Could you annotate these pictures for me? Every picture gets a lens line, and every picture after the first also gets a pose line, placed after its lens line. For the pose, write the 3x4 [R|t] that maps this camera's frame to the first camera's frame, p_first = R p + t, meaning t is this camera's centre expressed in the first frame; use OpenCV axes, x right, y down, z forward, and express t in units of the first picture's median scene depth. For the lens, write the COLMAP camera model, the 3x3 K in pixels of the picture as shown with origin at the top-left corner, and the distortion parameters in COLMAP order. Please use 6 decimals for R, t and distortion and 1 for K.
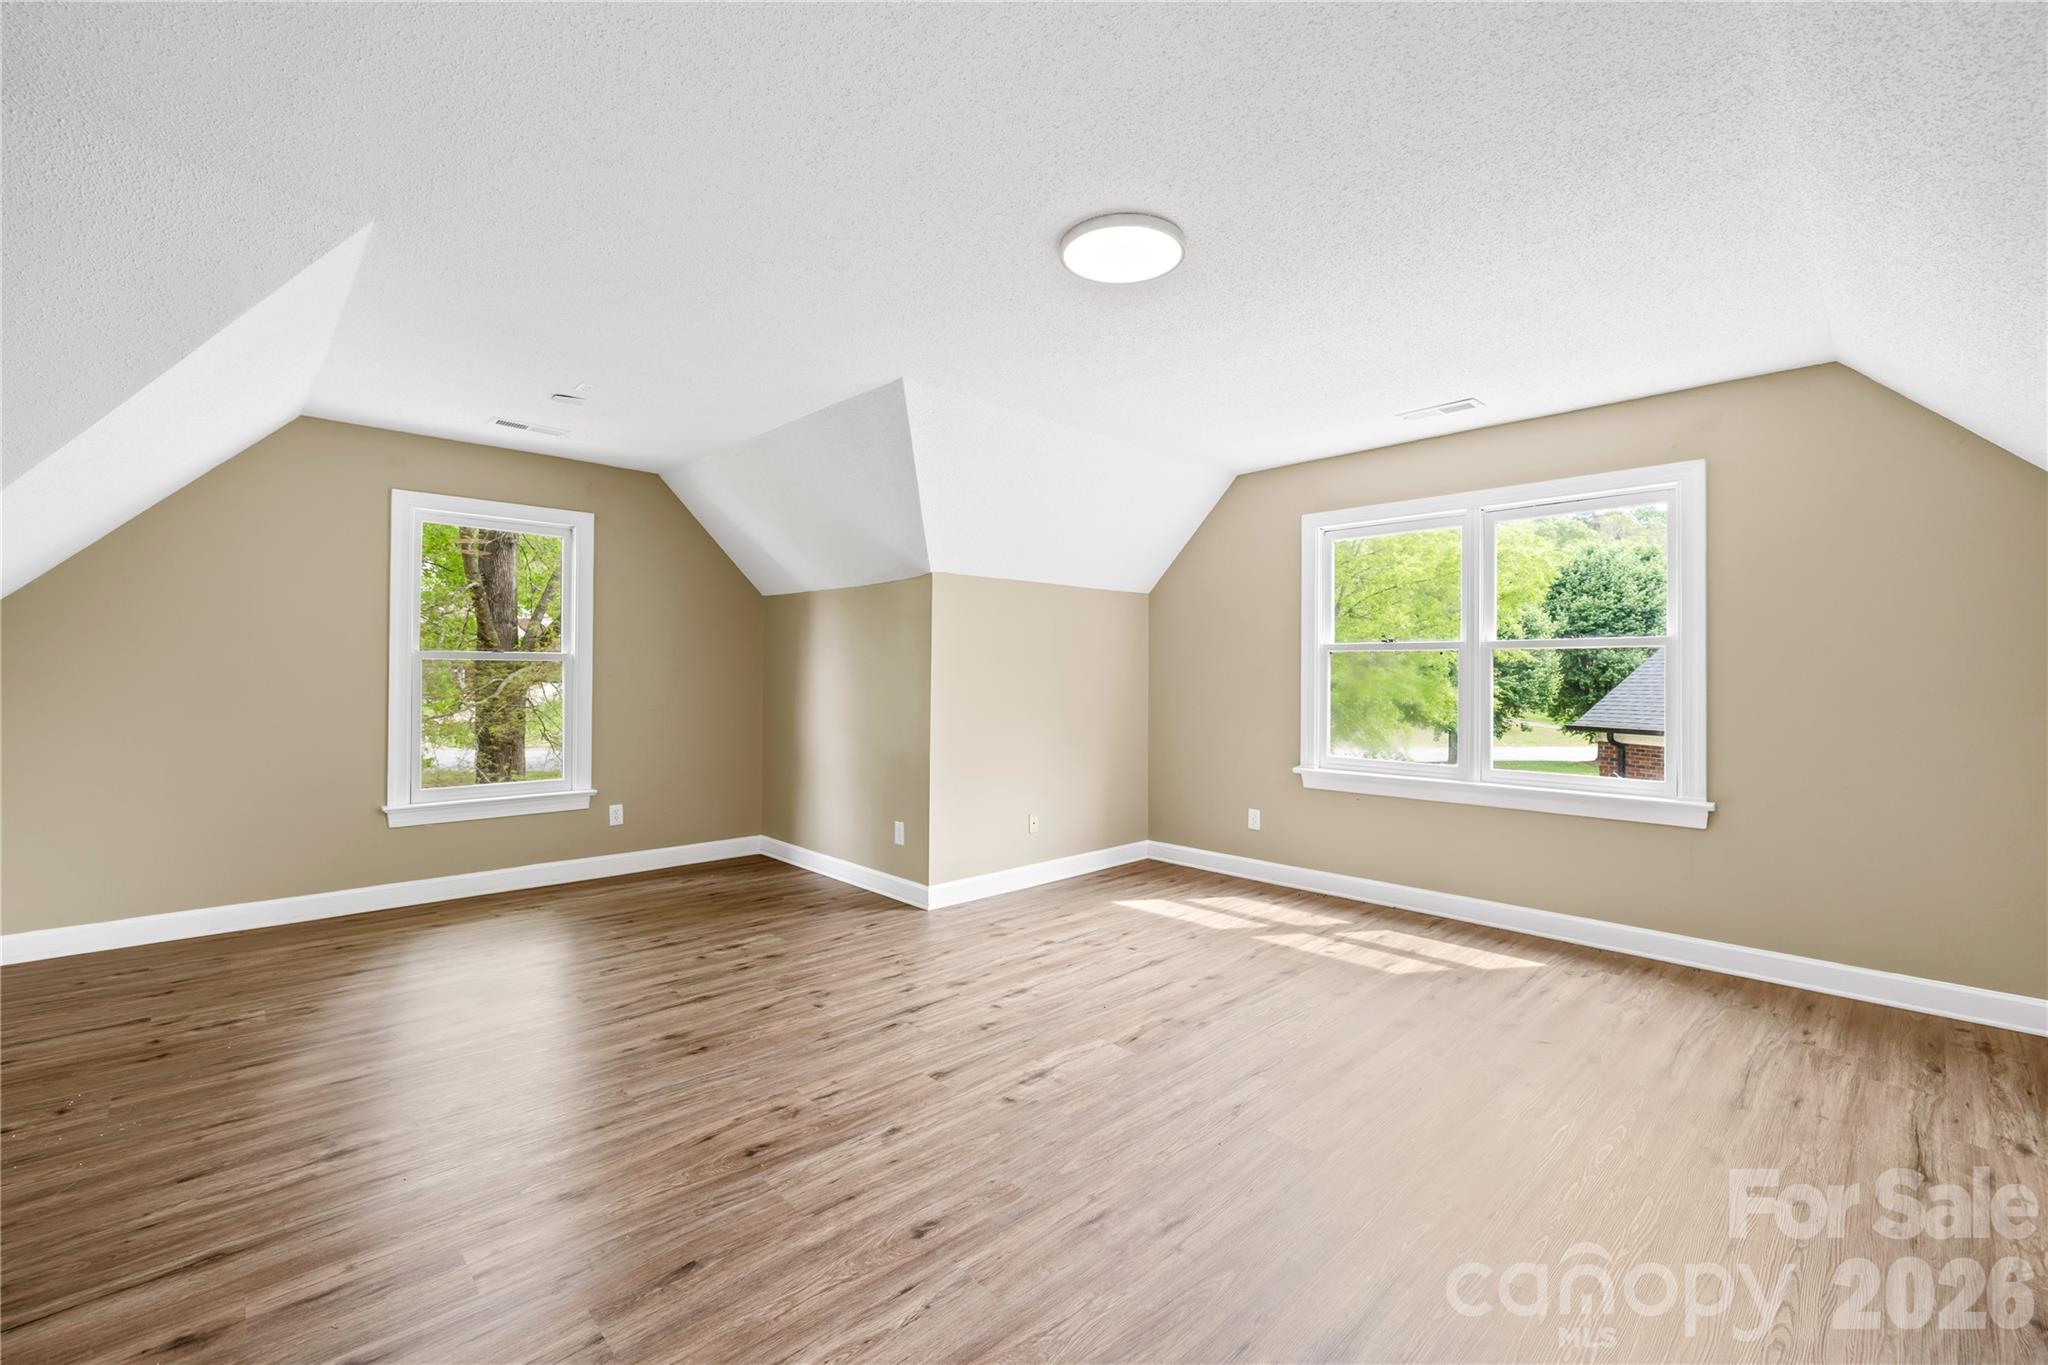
lens RADIAL K [[863.5, 0, 1020.1], [0, 863.5, 676.8], [0, 0, 1]] dist [-0.000530, -0.000069]
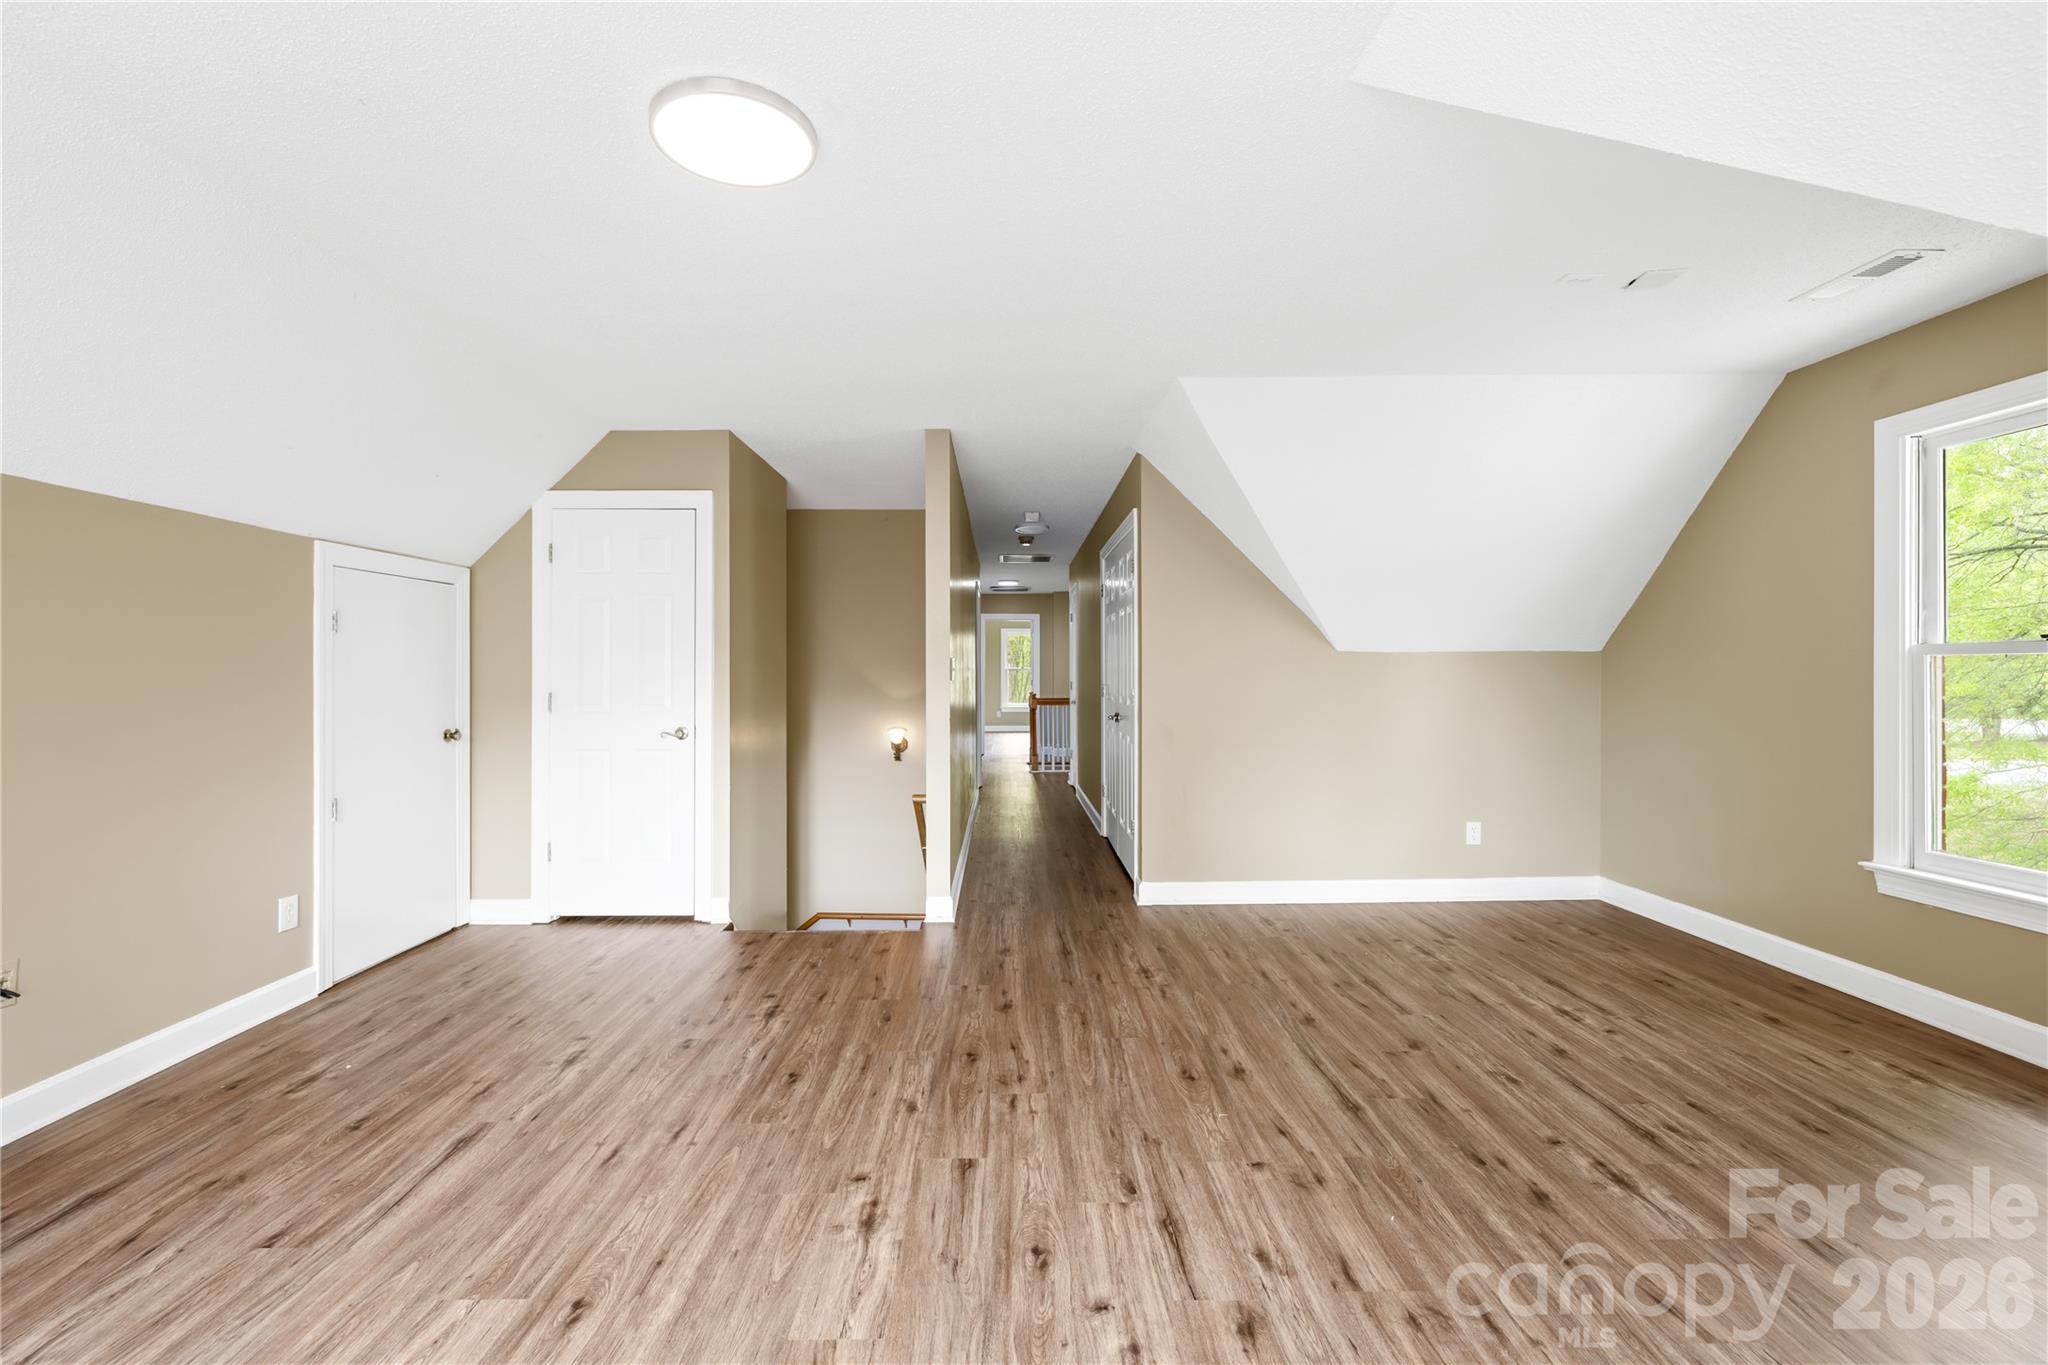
lens RADIAL K [[863.5, 0, 1018.1], [0, 863.5, 675.3], [0, 0, 1]] dist [-0.000530, -0.000069]
pose [[-0.682940, -0.003718, -0.730465, 0.446510], [-0.002994, 0.999993, -0.002290, -0.004296], [0.730469, 0.000623, -0.682946, 1.499110]]
